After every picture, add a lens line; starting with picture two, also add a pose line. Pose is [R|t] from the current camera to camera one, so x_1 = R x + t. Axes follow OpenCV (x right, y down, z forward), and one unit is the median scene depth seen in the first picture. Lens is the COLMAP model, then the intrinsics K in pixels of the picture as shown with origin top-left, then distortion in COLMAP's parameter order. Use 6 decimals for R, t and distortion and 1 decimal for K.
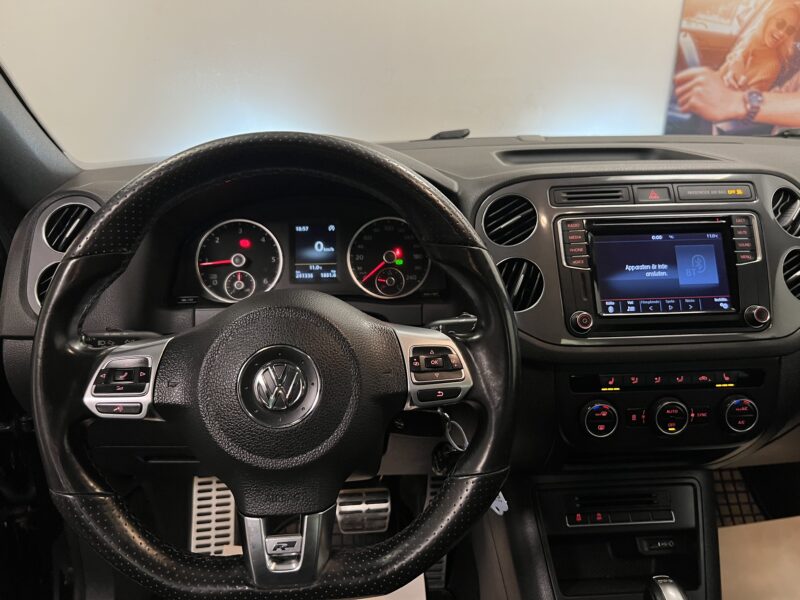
lens RADIAL K [[605.8, 0, 400.2], [0, 605.8, 306.0], [0, 0, 1]] dist [0.041692, -0.064121]
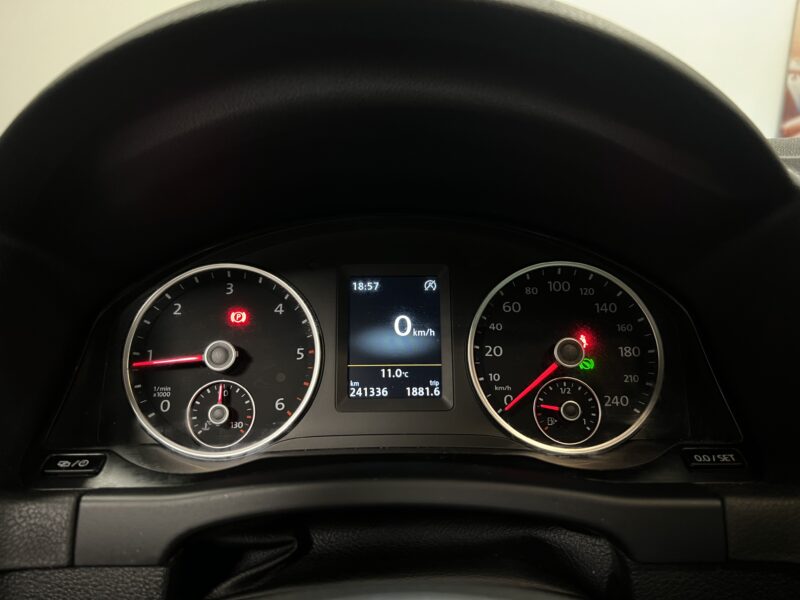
lens RADIAL K [[605.8, 0, 400.2], [0, 605.8, 306.0], [0, 0, 1]] dist [0.041692, -0.064121]
pose [[0.998894, 0.012144, -0.045414, -0.117661], [-0.017507, 0.992665, -0.119626, -0.060328], [0.043628, 0.120289, 0.991780, 0.566131]]
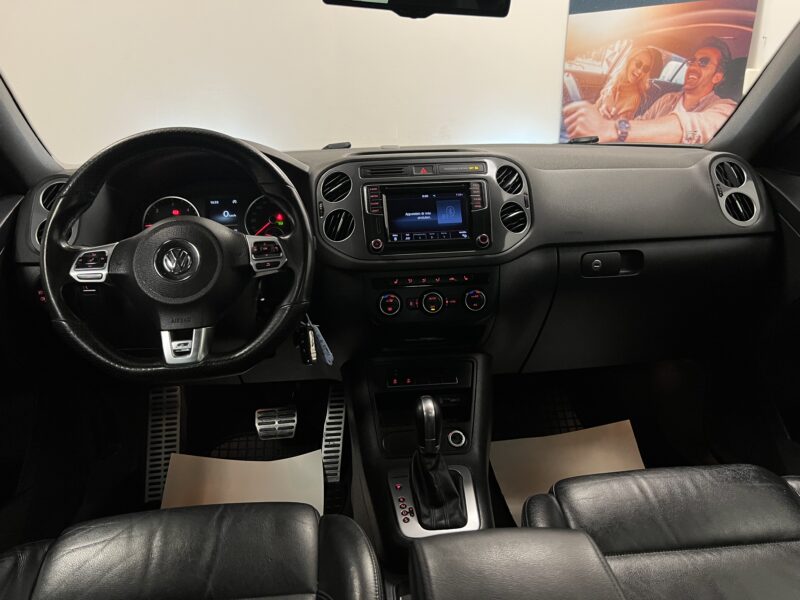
lens RADIAL K [[594.8, 0, 397.1], [0, 594.8, 312.5], [0, 0, 1]] dist [0.055639, -0.081777]
pose [[0.998998, -0.022791, 0.038507, 0.228558], [0.024514, 0.998692, -0.044879, 0.224358], [-0.037434, 0.045778, 0.998250, -0.486438]]
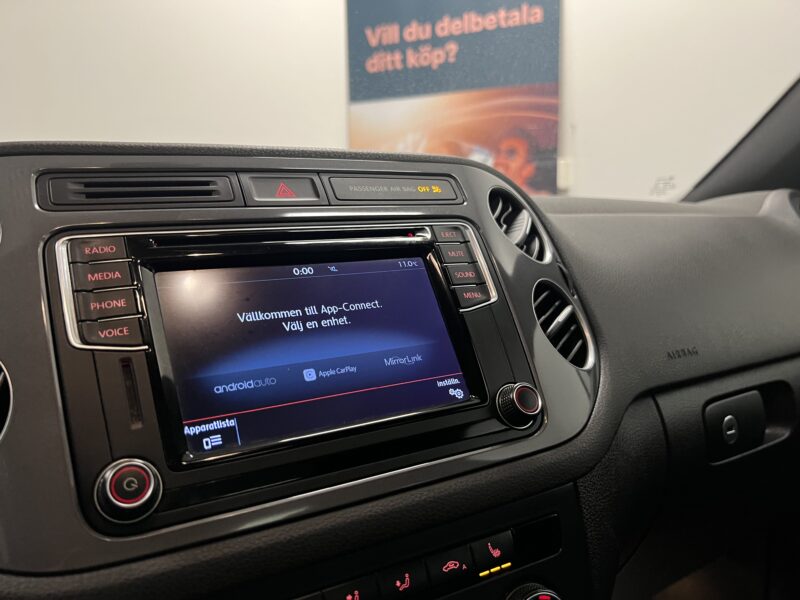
lens RADIAL K [[617.3, 0, 398.7], [0, 617.3, 298.9], [0, 0, 1]] dist [0.044270, -0.082556]
pose [[0.897680, -0.068434, 0.435302, 0.230510], [0.187155, 0.953549, -0.236045, 0.028067], [-0.398928, 0.293362, 0.868789, 0.465801]]
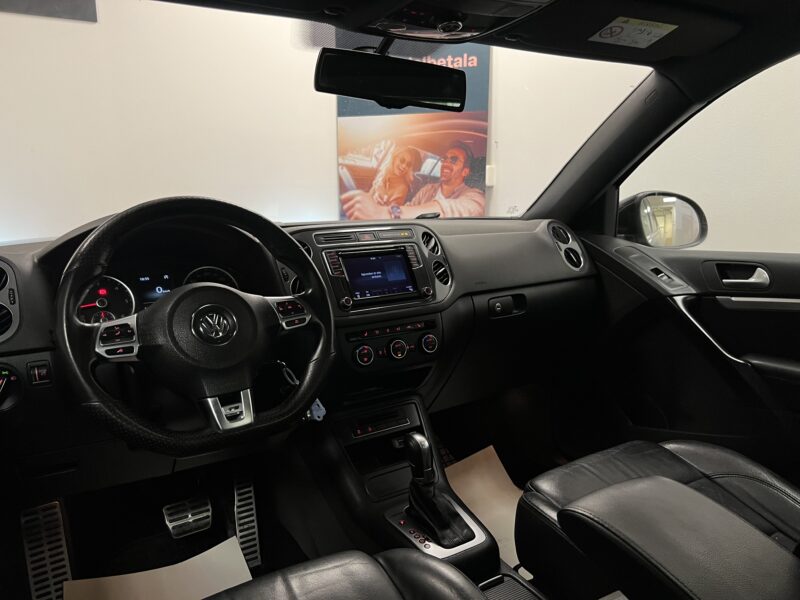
lens RADIAL K [[594.8, 0, 397.1], [0, 594.8, 312.5], [0, 0, 1]] dist [0.055639, -0.081777]
pose [[0.870138, -0.101344, 0.482275, -0.338547], [0.190359, 0.971789, -0.139244, 0.261334], [-0.454558, 0.212967, 0.864883, -0.474088]]
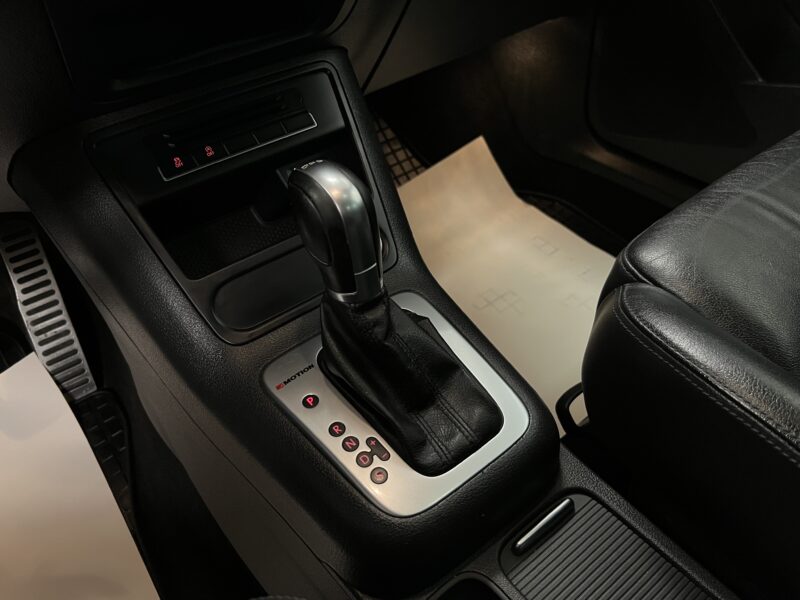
lens RADIAL K [[605.8, 0, 400.2], [0, 605.8, 306.0], [0, 0, 1]] dist [0.041692, -0.064121]
pose [[0.813456, -0.408281, 0.414240, 0.153093], [0.260486, 0.892526, 0.368163, 0.290739], [-0.520034, -0.191581, 0.832383, 0.328628]]
